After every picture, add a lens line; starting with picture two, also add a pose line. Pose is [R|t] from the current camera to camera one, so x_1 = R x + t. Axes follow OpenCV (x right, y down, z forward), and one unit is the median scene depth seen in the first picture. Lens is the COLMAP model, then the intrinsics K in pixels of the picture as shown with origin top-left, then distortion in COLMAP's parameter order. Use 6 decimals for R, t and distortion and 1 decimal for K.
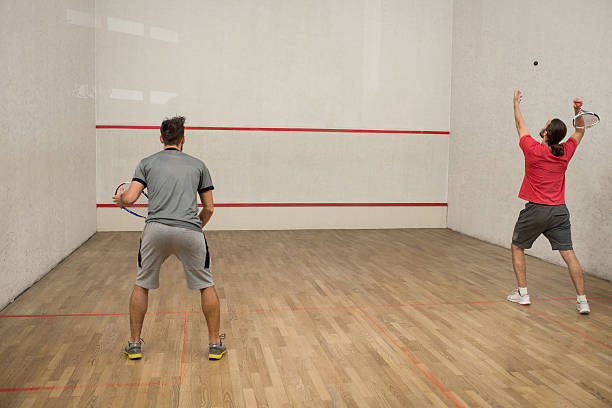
lens RADIAL K [[631.2, 0, 281.6], [0, 631.2, 213.0], [0, 0, 1]] dist [-0.064450, 0.000000]
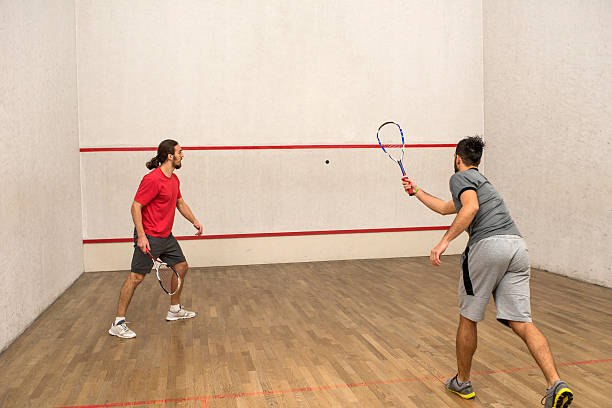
lens RADIAL K [[631.2, 0, 290.7], [0, 631.2, 210.0], [0, 0, 1]] dist [-0.064450, 0.000000]
pose [[0.999055, -0.032188, 0.029192, -0.047502], [0.033238, 0.998790, -0.036241, -0.020270], [-0.027990, 0.037177, 0.998917, 0.184547]]
